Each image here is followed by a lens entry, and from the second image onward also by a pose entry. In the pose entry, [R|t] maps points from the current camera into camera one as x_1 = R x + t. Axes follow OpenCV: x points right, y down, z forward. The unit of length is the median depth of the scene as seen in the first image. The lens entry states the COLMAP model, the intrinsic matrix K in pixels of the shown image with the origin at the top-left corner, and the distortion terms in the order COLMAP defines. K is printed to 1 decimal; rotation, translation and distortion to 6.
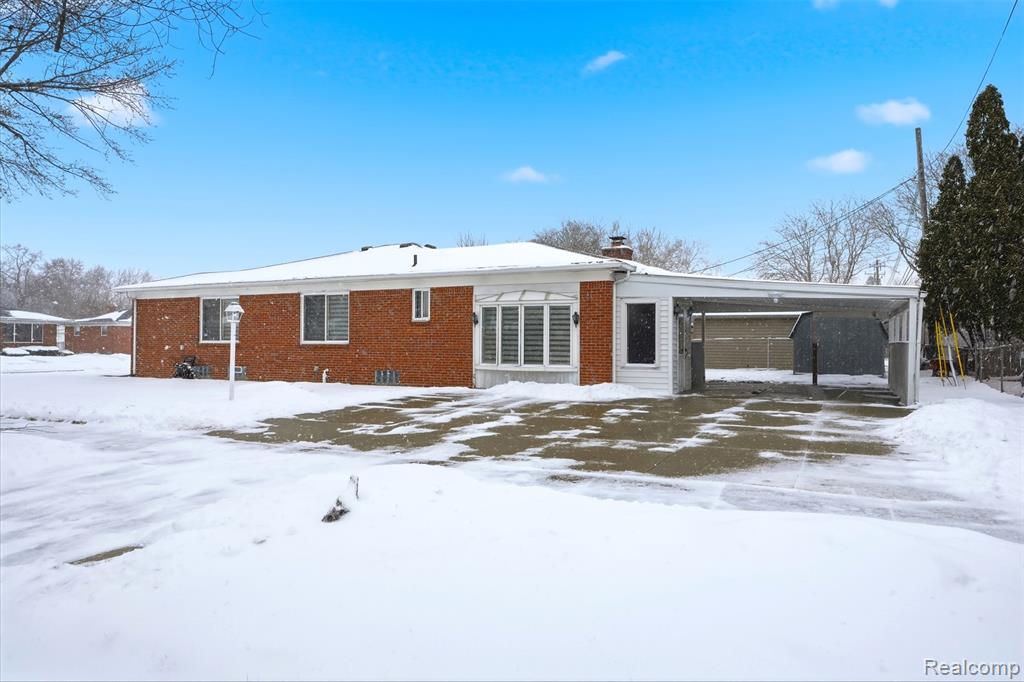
lens RADIAL K [[685.3, 0, 512.2], [0, 685.3, 341.2], [0, 0, 1]] dist [0.002367, 0.000993]
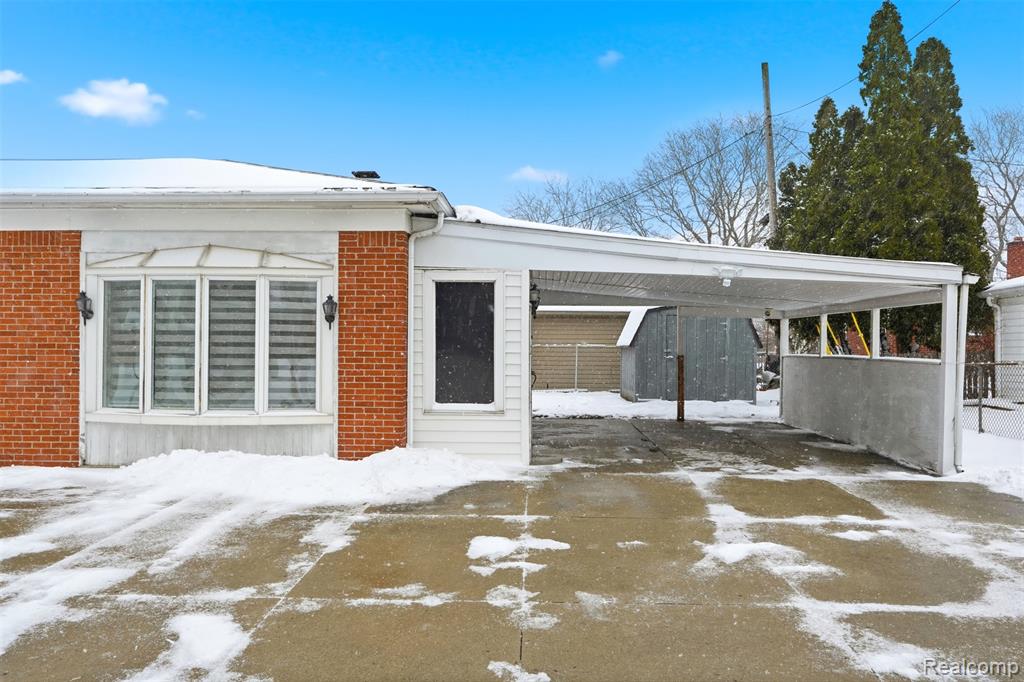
lens RADIAL K [[792.1, 0, 512.0], [0, 792.1, 341.0], [0, 0, 1]] dist [-0.004502, 0.002103]
pose [[0.908707, 0.002690, 0.417426, -0.018737], [-0.003351, 0.999994, 0.000852, -0.012726], [-0.417421, -0.002173, 0.908711, 0.458001]]
